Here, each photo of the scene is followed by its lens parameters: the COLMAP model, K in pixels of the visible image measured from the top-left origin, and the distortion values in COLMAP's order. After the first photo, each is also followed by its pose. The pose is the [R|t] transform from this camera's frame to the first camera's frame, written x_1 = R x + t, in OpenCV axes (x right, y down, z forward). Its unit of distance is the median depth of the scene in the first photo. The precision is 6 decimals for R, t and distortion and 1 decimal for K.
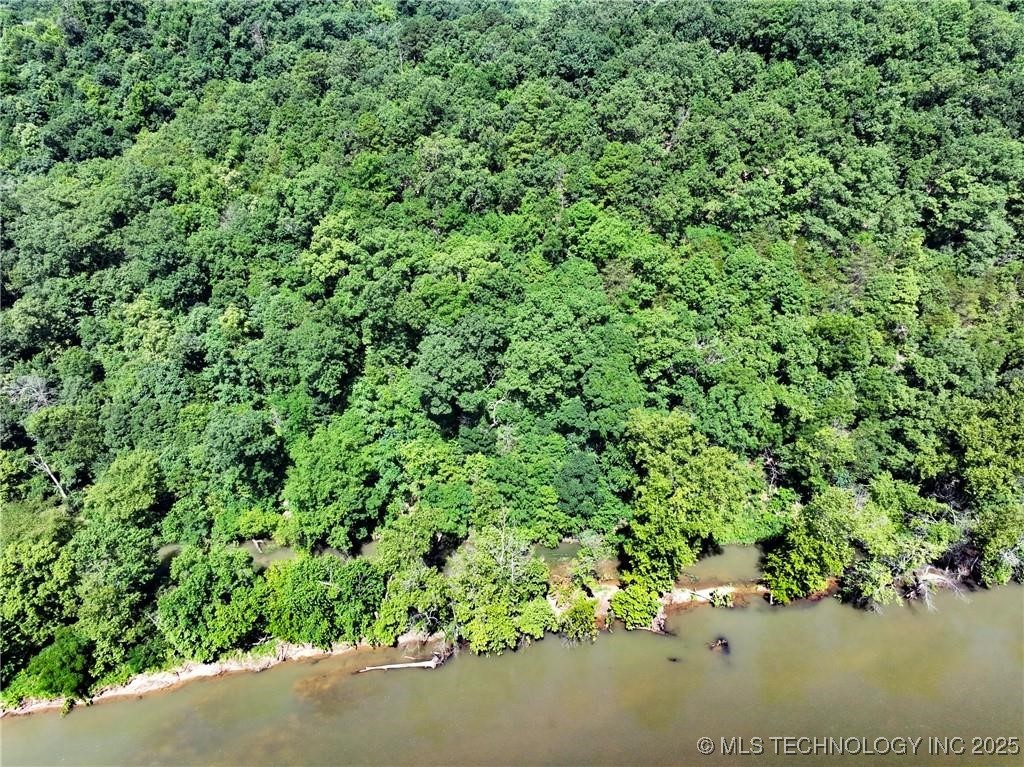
lens RADIAL K [[714.7, 0, 512.0], [0, 714.7, 383.5], [0, 0, 1]] dist [-0.005125, 0.023446]
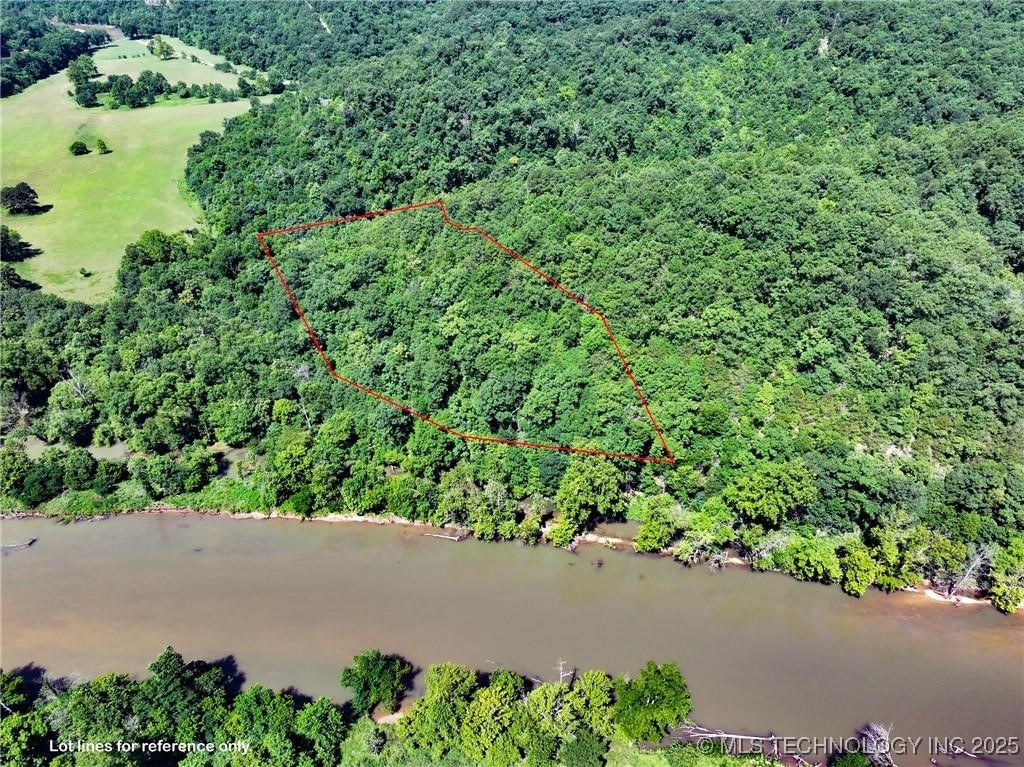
lens RADIAL K [[714.7, 0, 512.0], [0, 714.7, 383.5], [0, 0, 1]] dist [-0.005125, 0.023446]
pose [[0.952786, 0.164211, -0.255410, 0.409706], [-0.156455, 0.986391, 0.050538, -0.151810], [0.260233, -0.008192, 0.965511, -0.789799]]
